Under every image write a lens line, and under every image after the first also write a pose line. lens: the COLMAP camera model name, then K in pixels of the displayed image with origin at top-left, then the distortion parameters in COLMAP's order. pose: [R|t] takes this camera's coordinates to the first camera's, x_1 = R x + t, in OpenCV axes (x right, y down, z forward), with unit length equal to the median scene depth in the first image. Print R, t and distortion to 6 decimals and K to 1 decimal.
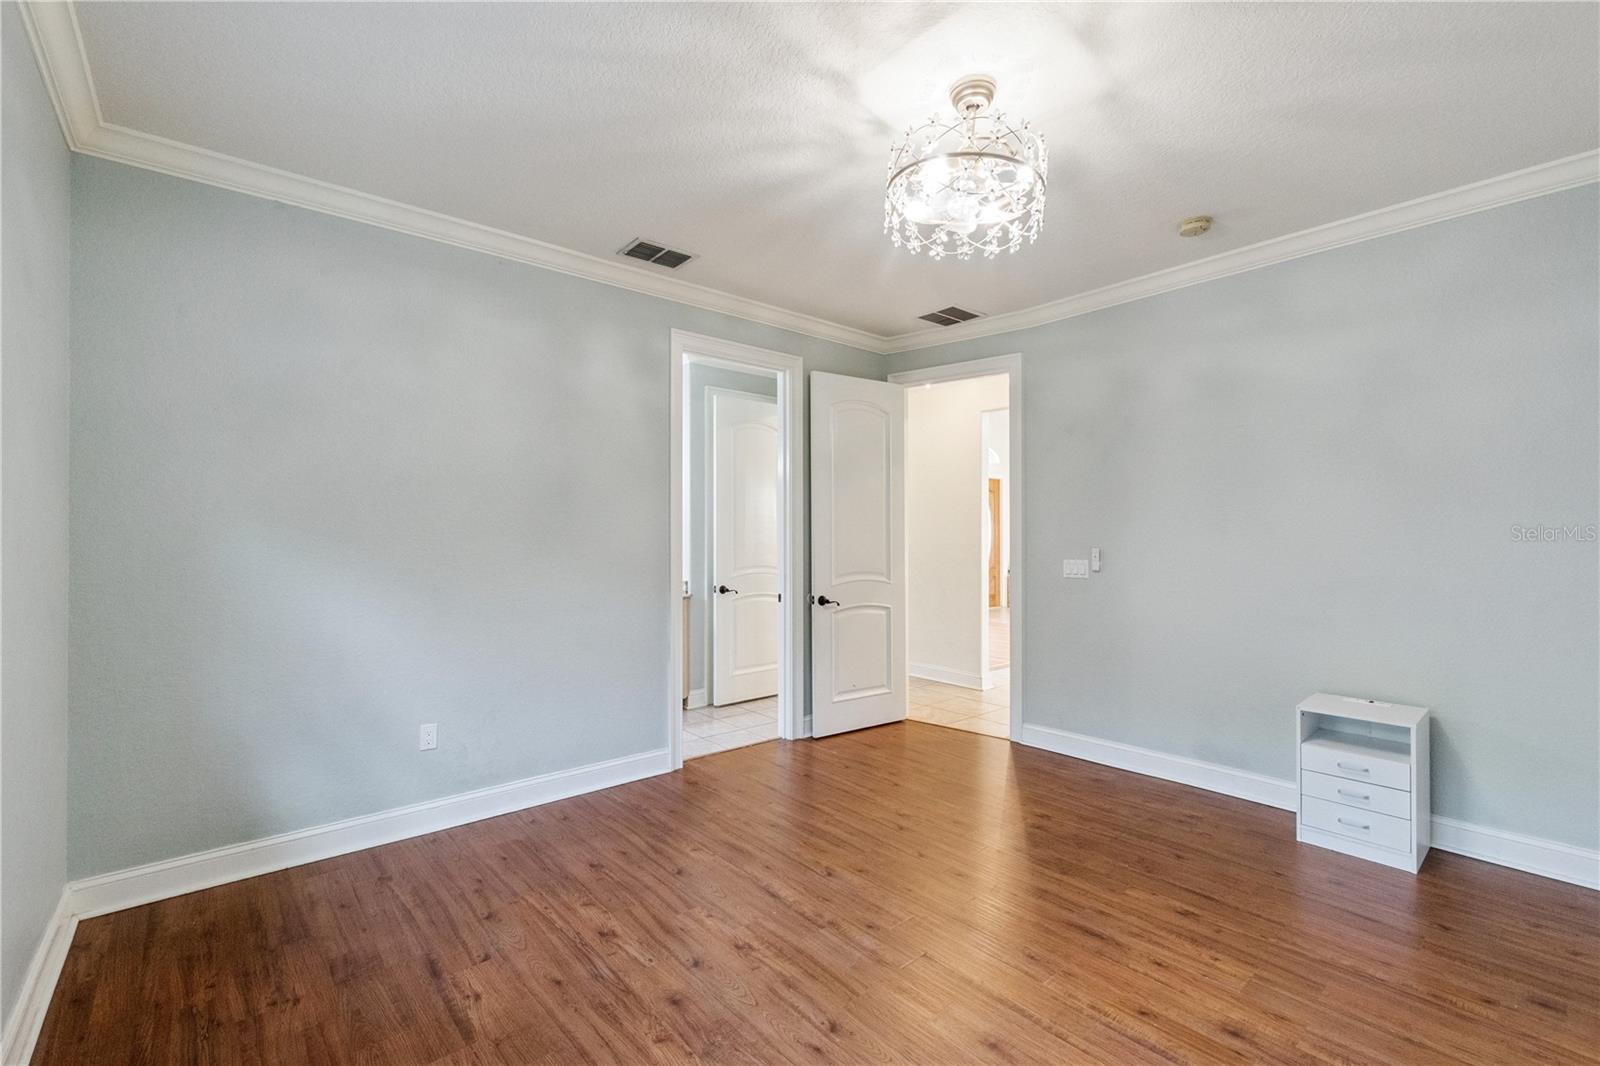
lens RADIAL K [[692.4, 0, 800.0], [0, 692.4, 529.5], [0, 0, 1]] dist [-0.003517, -0.000329]
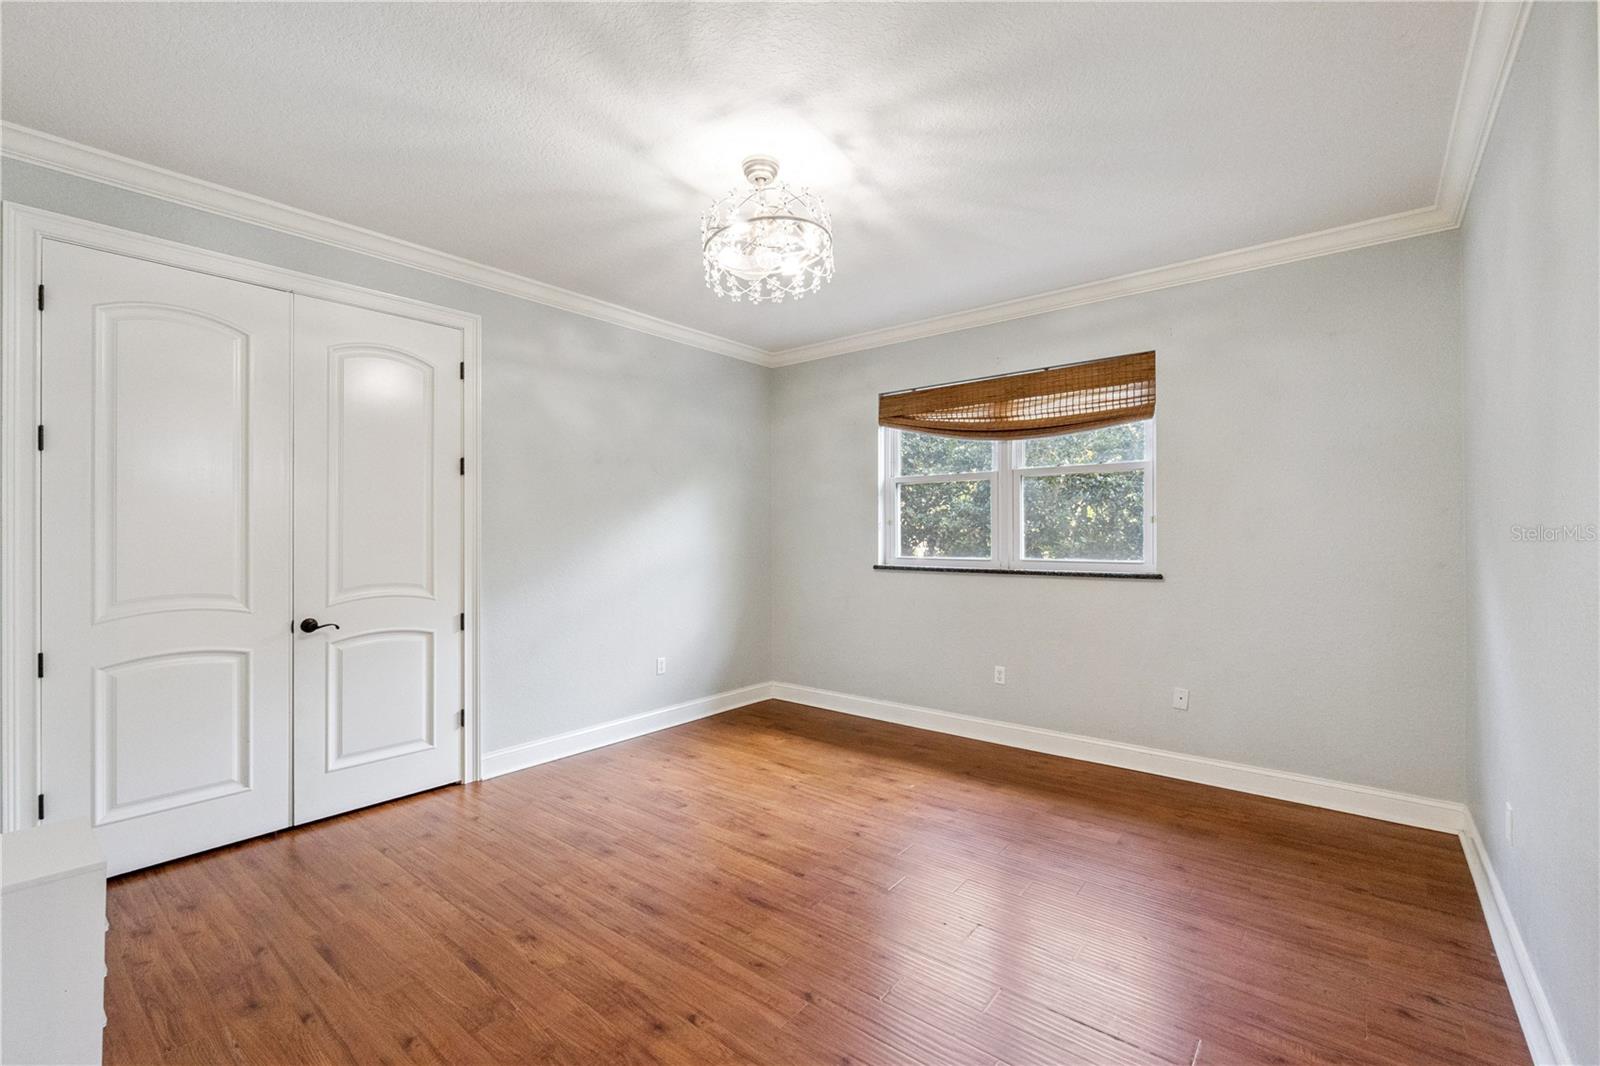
lens RADIAL K [[692.4, 0, 800.8], [0, 692.4, 533.5], [0, 0, 1]] dist [-0.003517, -0.000329]
pose [[-0.983719, 0.002591, -0.179695, 0.393426], [0.004004, 0.999964, -0.007500, 0.017464], [0.179669, -0.008098, -0.983694, 2.164170]]
